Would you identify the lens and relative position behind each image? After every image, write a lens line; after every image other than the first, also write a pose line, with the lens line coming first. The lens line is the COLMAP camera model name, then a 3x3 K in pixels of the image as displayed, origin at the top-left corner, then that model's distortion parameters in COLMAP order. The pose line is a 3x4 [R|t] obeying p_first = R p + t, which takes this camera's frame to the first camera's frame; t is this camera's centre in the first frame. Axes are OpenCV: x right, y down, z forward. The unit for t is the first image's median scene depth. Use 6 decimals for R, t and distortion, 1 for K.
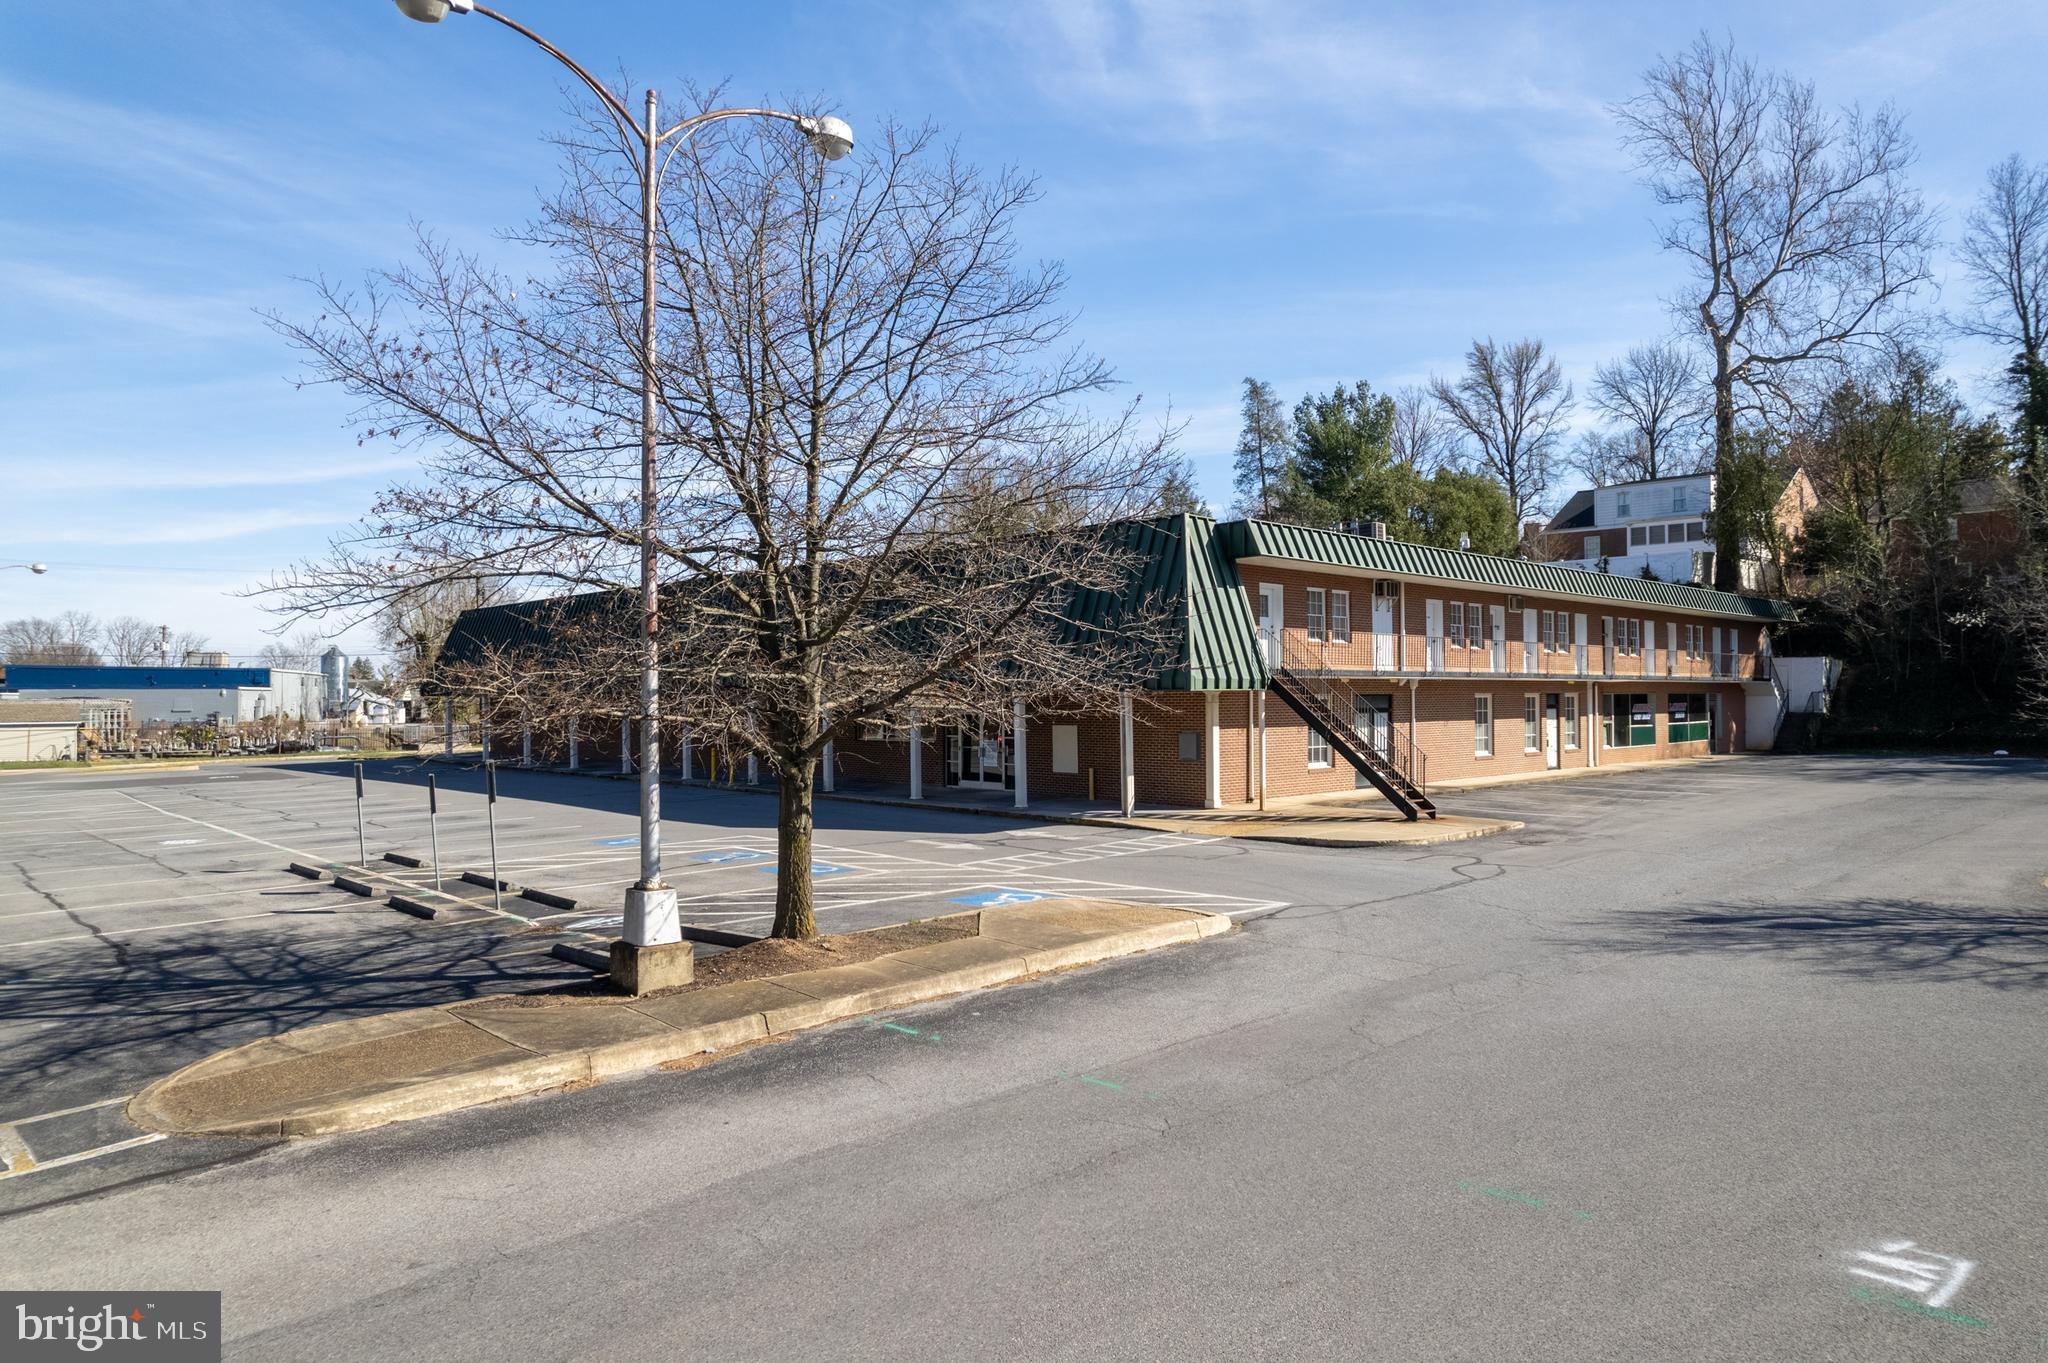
lens RADIAL K [[1319.4, 0, 1033.5], [0, 1319.4, 679.2], [0, 0, 1]] dist [-0.049425, 0.005057]
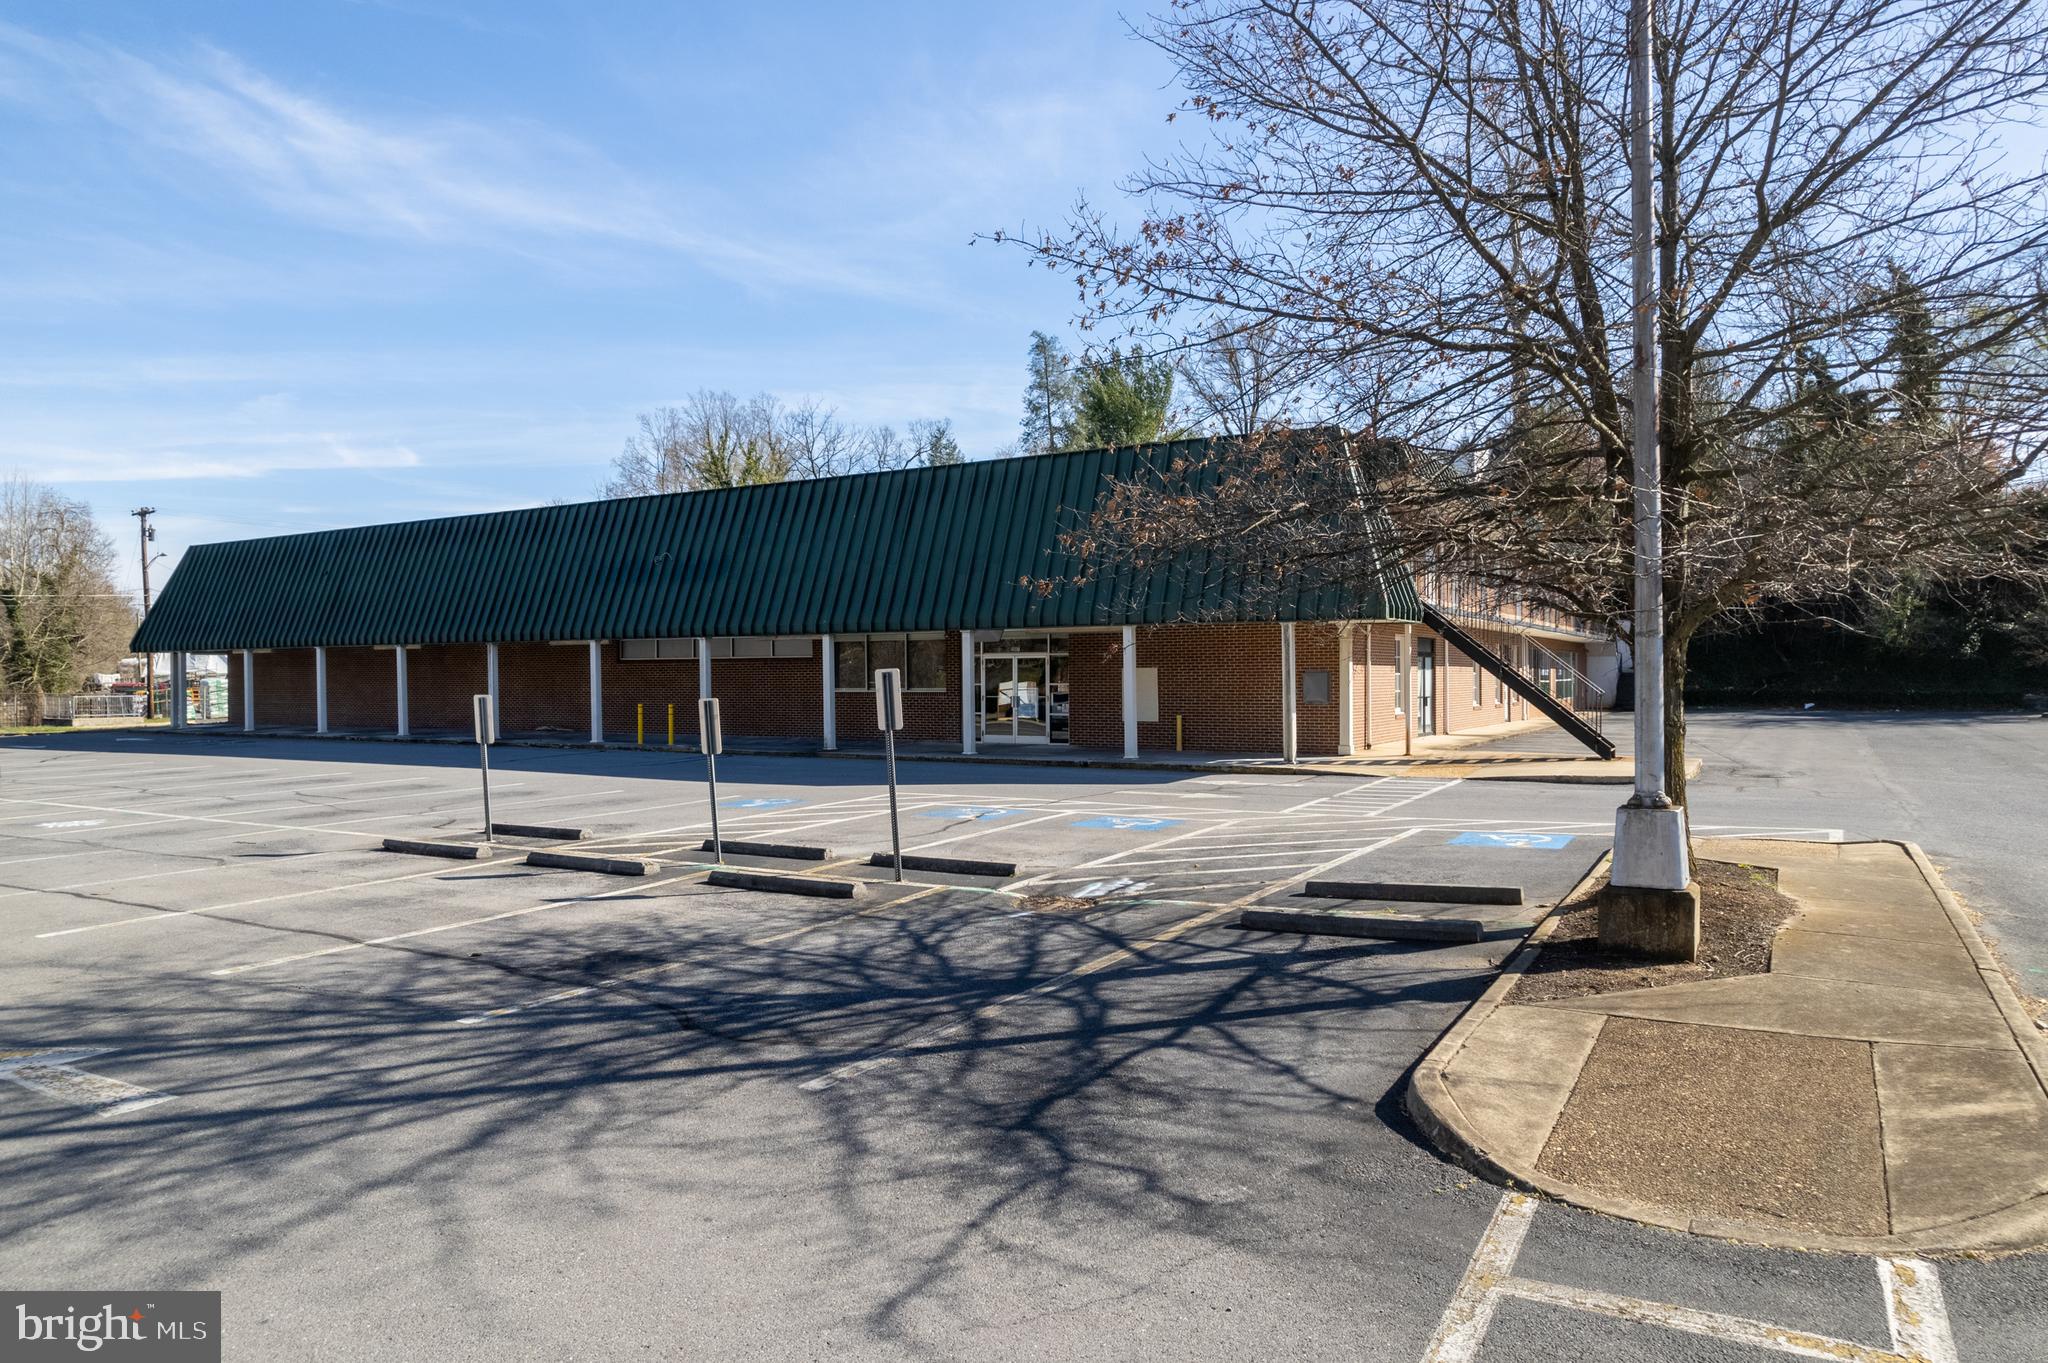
lens RADIAL K [[1348.3, 0, 1024.0], [0, 1348.3, 681.5], [0, 0, 1]] dist [-0.056153, 0.000589]
pose [[0.962312, -0.001776, 0.271944, -0.265897], [-0.001592, 0.999925, 0.012164, 0.031079], [-0.271945, -0.012138, 0.962236, 0.146490]]
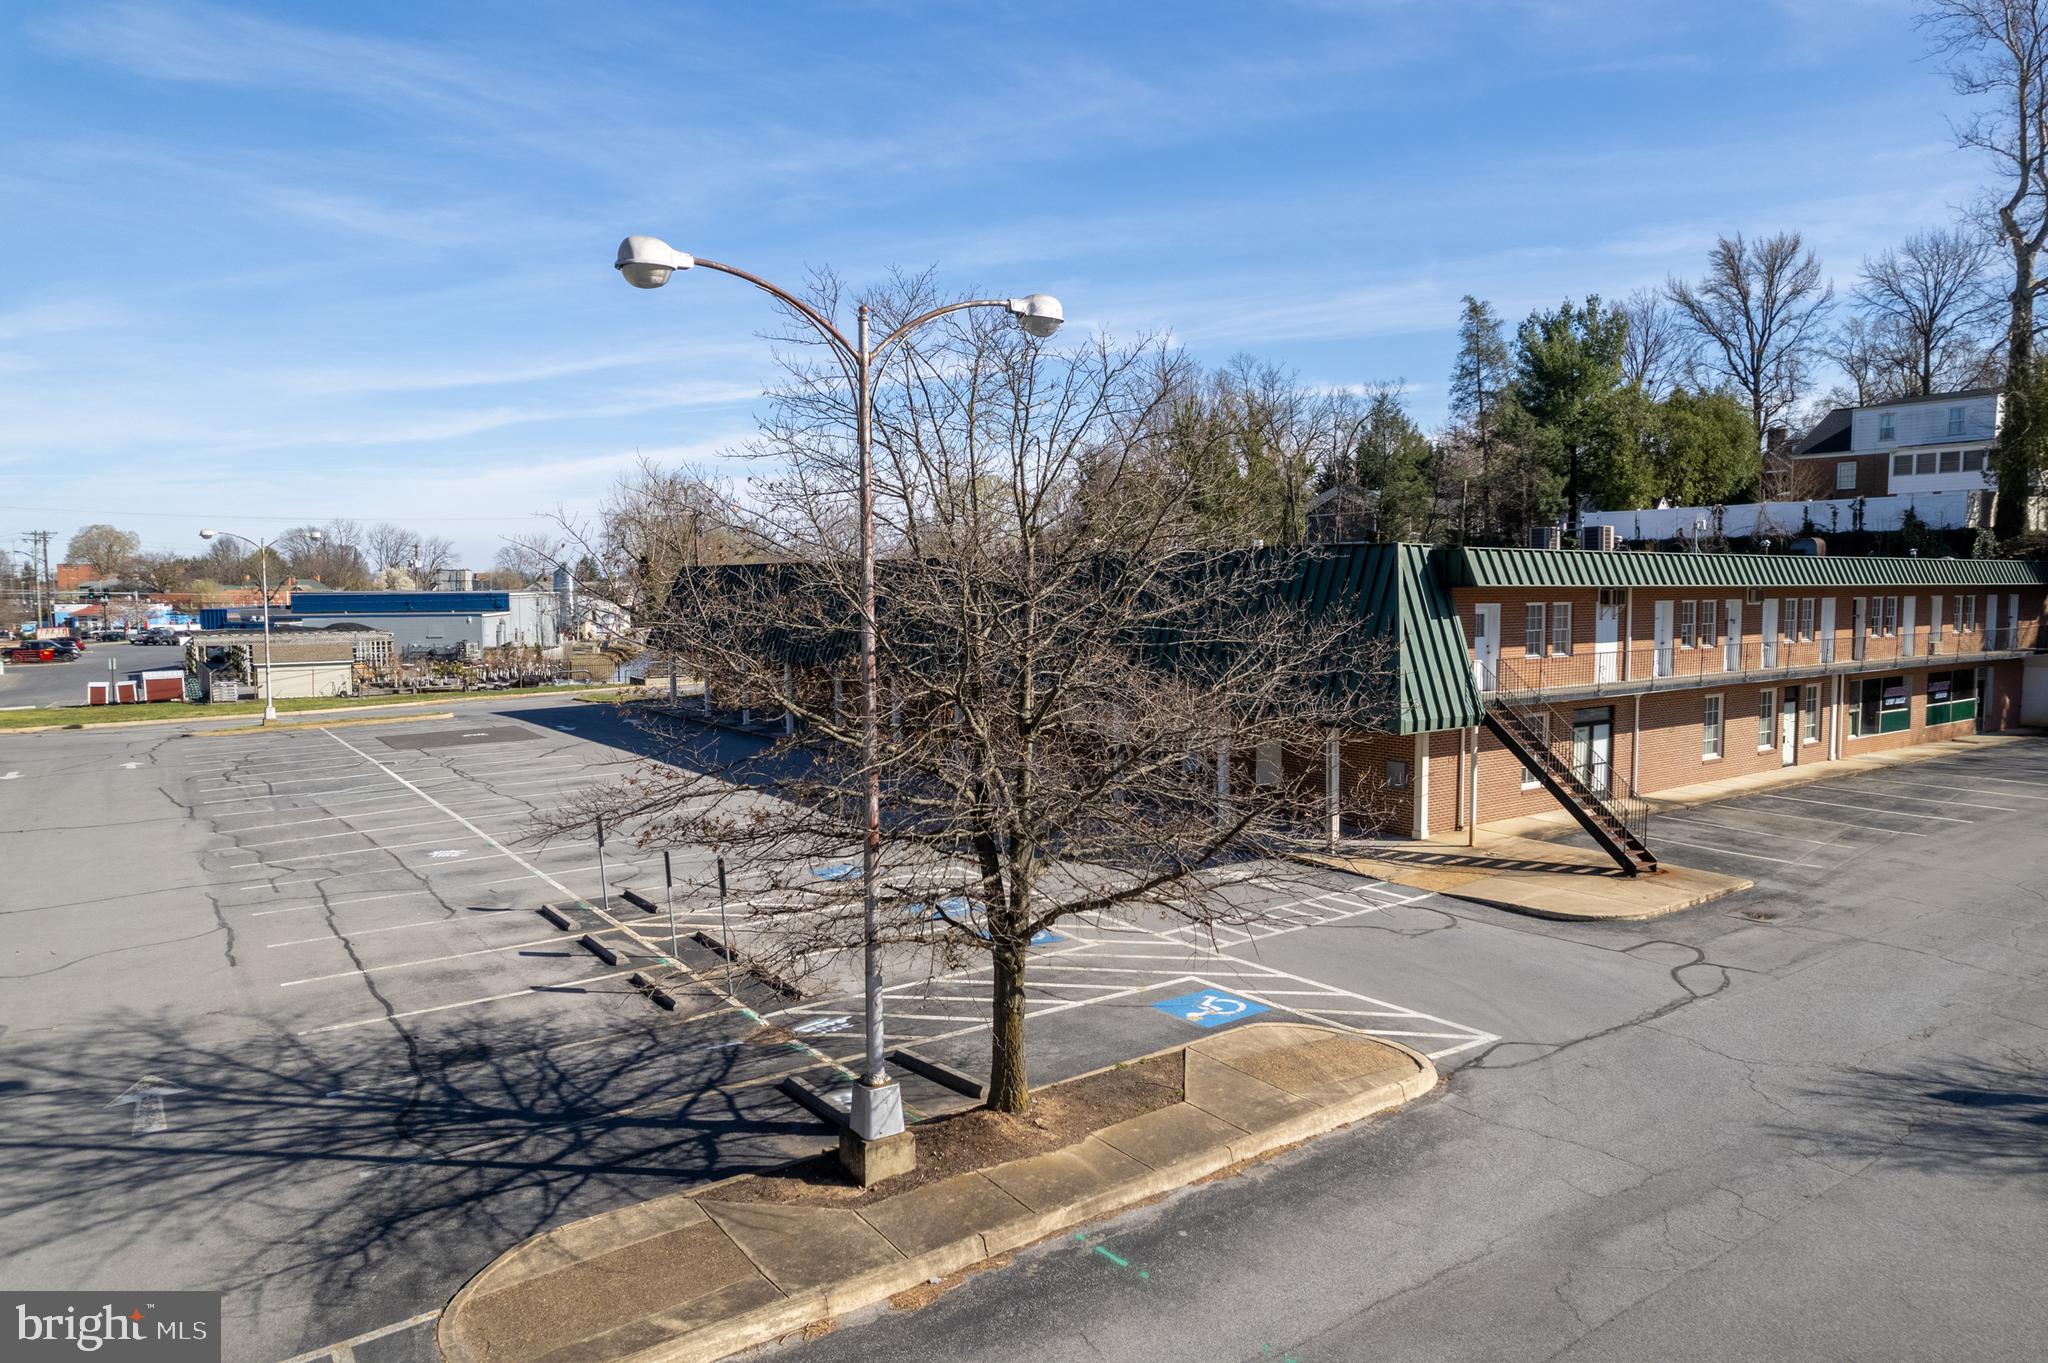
lens RADIAL K [[1325.3, 0, 1035.4], [0, 1325.3, 679.0], [0, 0, 1]] dist [-0.082451, 0.085239]
pose [[0.988957, 0.012107, -0.147708, -0.003610], [0.000613, 0.996315, 0.085768, -0.086756], [0.148203, -0.084911, 0.985305, -0.000503]]
